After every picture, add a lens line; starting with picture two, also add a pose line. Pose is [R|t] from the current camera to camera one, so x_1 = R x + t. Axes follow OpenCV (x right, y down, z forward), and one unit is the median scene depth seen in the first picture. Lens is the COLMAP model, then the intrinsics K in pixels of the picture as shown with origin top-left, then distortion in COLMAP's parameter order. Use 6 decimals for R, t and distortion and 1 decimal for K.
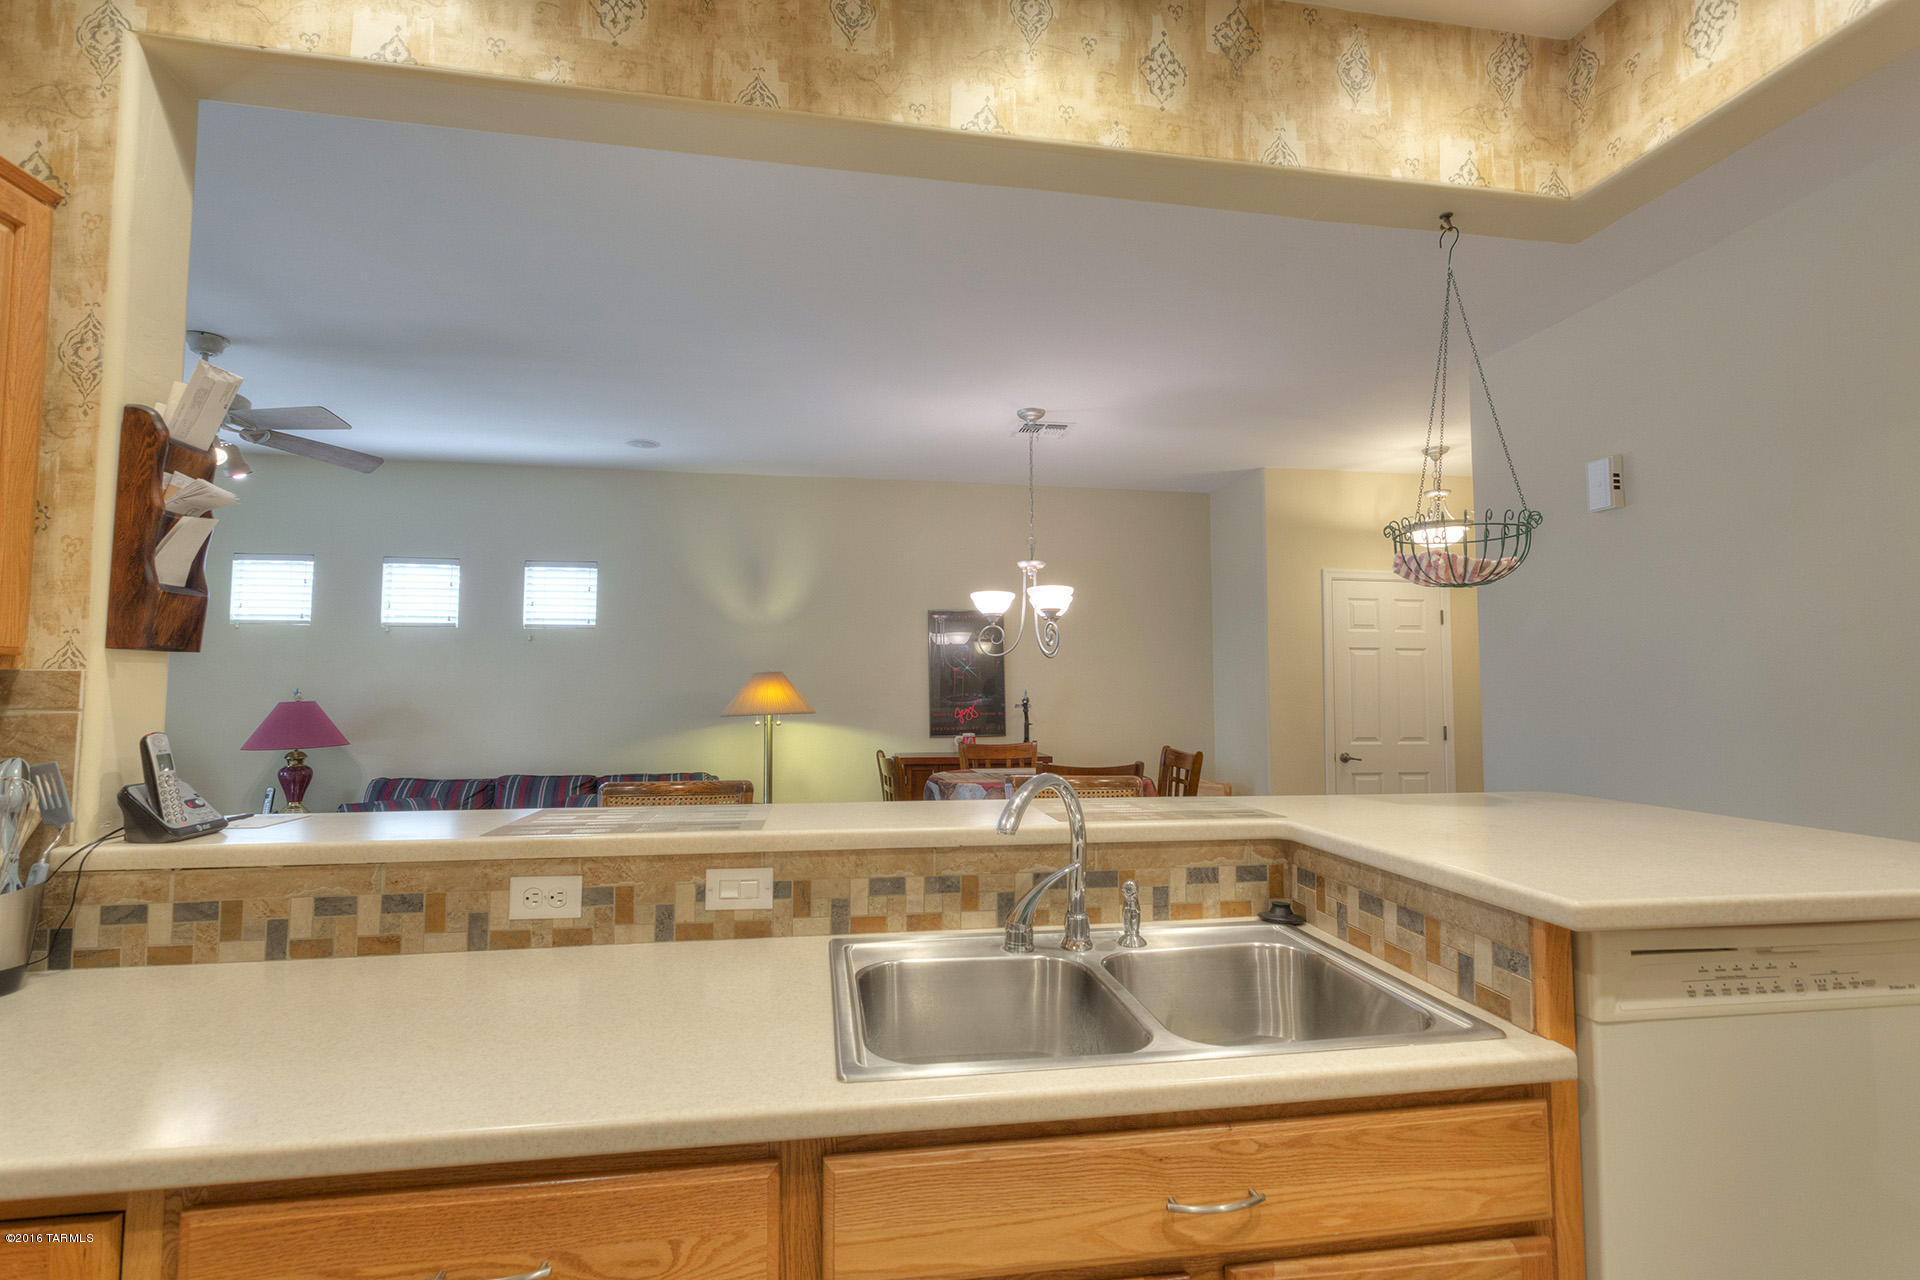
lens RADIAL K [[898.3, 0, 953.6], [0, 898.3, 633.7], [0, 0, 1]] dist [0.001365, 0.005822]
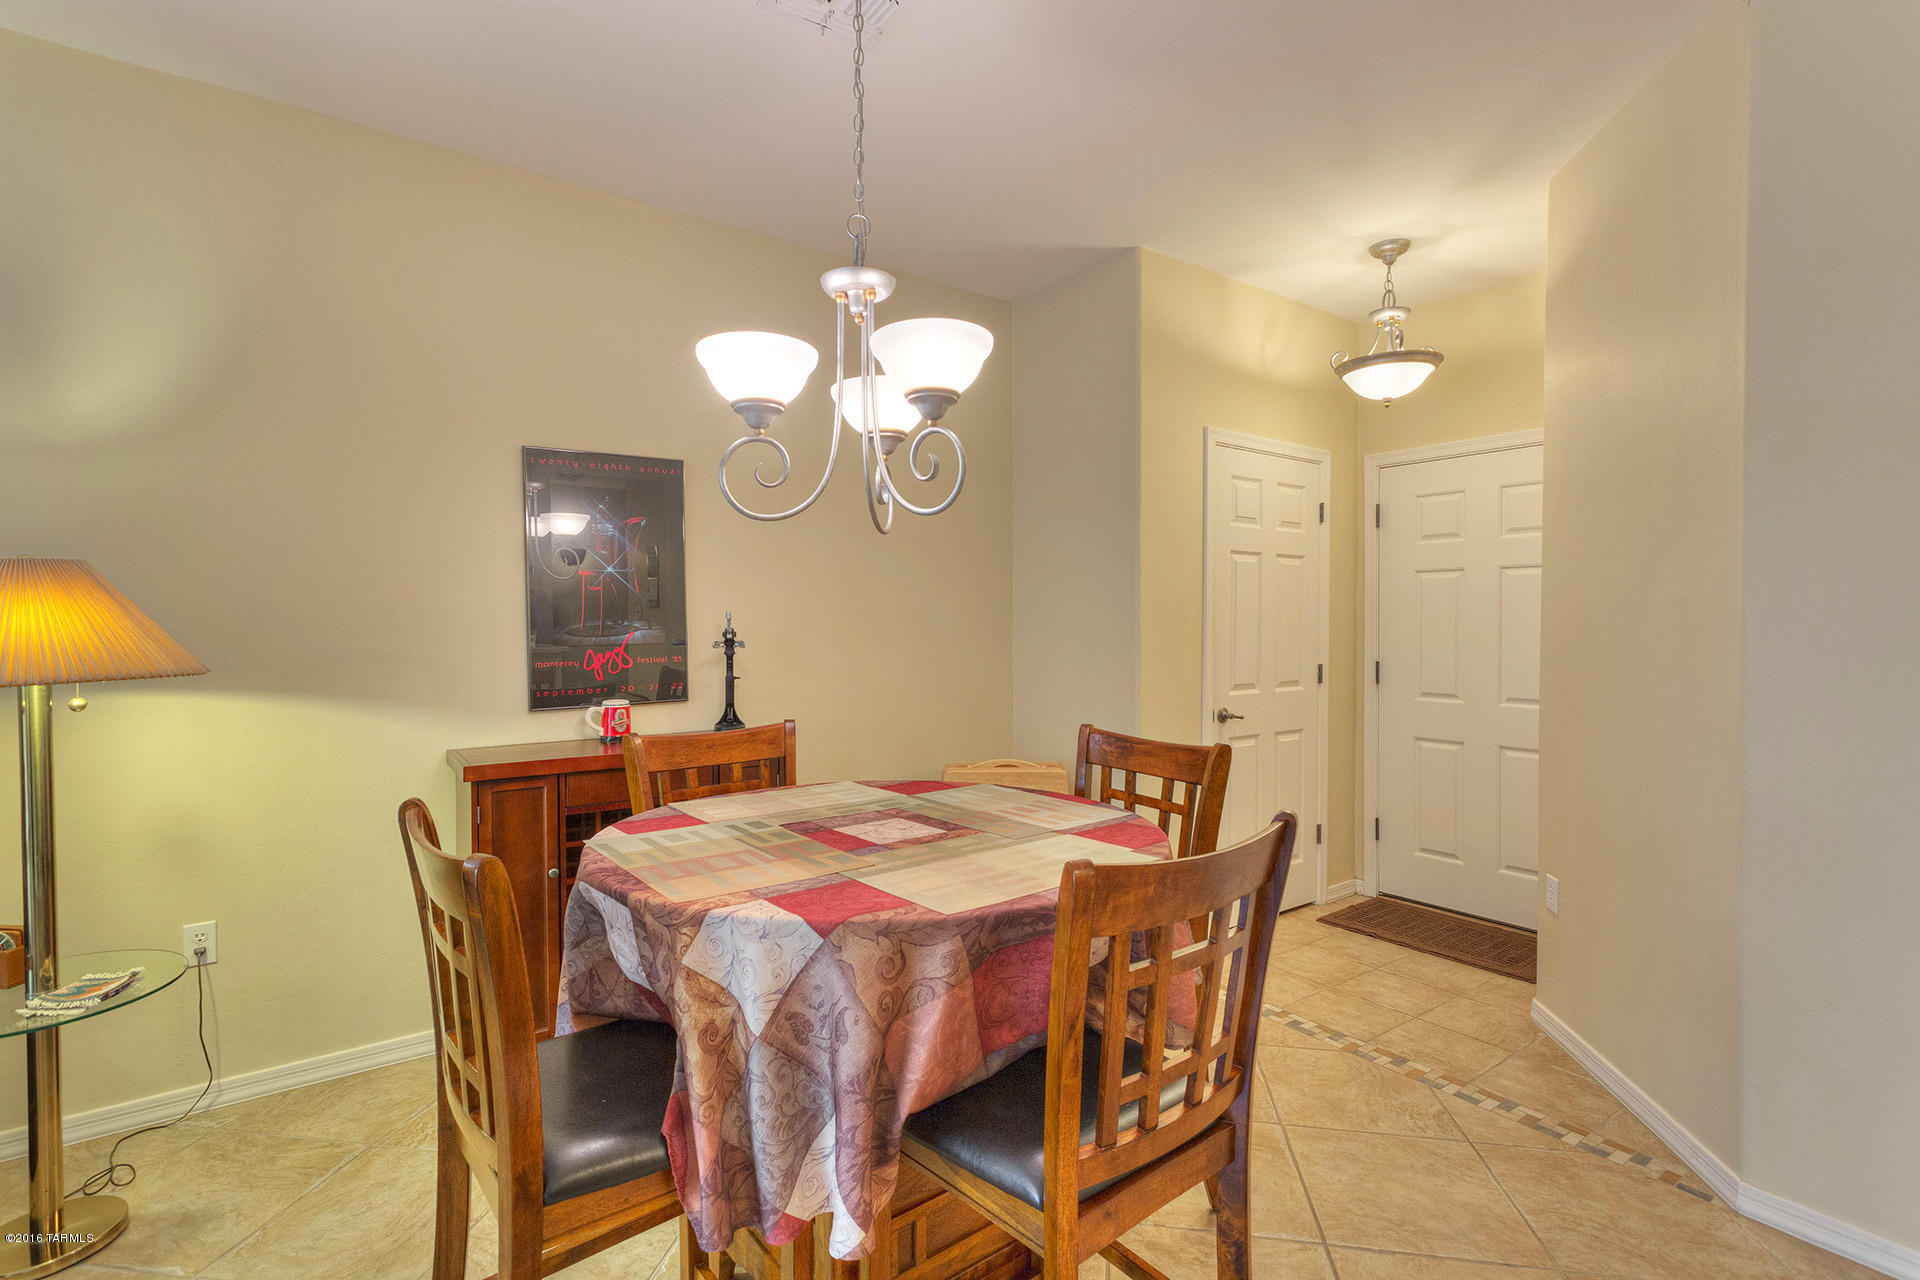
lens RADIAL K [[895.5, 0, 948.5], [0, 895.5, 639.6], [0, 0, 1]] dist [-0.000020, 0.000208]
pose [[0.895443, -0.011733, 0.445021, -0.126632], [-0.025846, 0.996596, 0.078282, 0.107663], [-0.444425, -0.081599, 0.892092, 1.544011]]
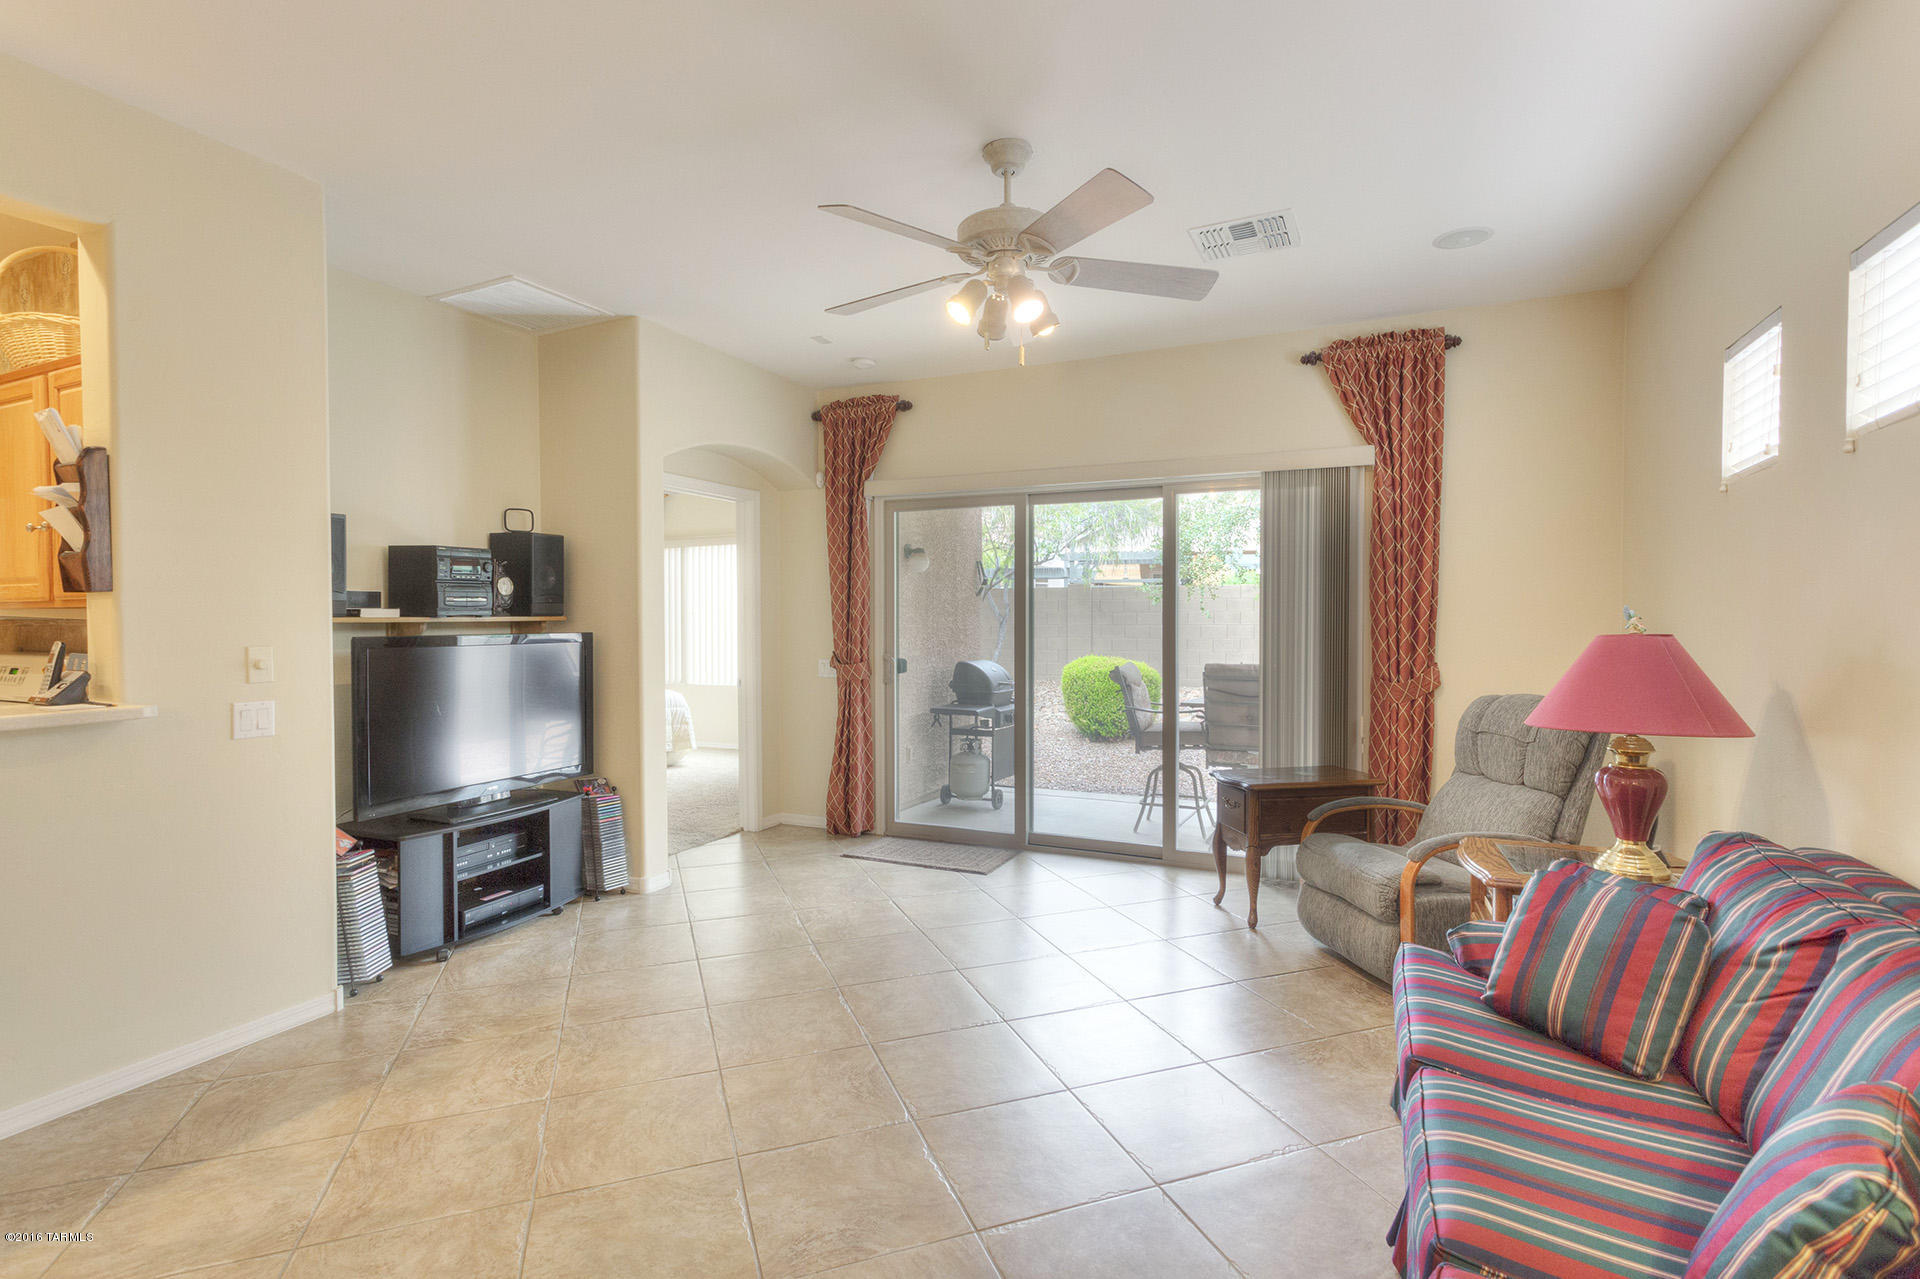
lens RADIAL K [[899.5, 0, 951.8], [0, 899.5, 632.8], [0, 0, 1]] dist [0.006832, 0.001093]
pose [[-0.564786, 0.015584, -0.825090, -0.326037], [0.055746, 0.998258, -0.019303, 0.175906], [0.823353, -0.056897, -0.564671, 2.687892]]
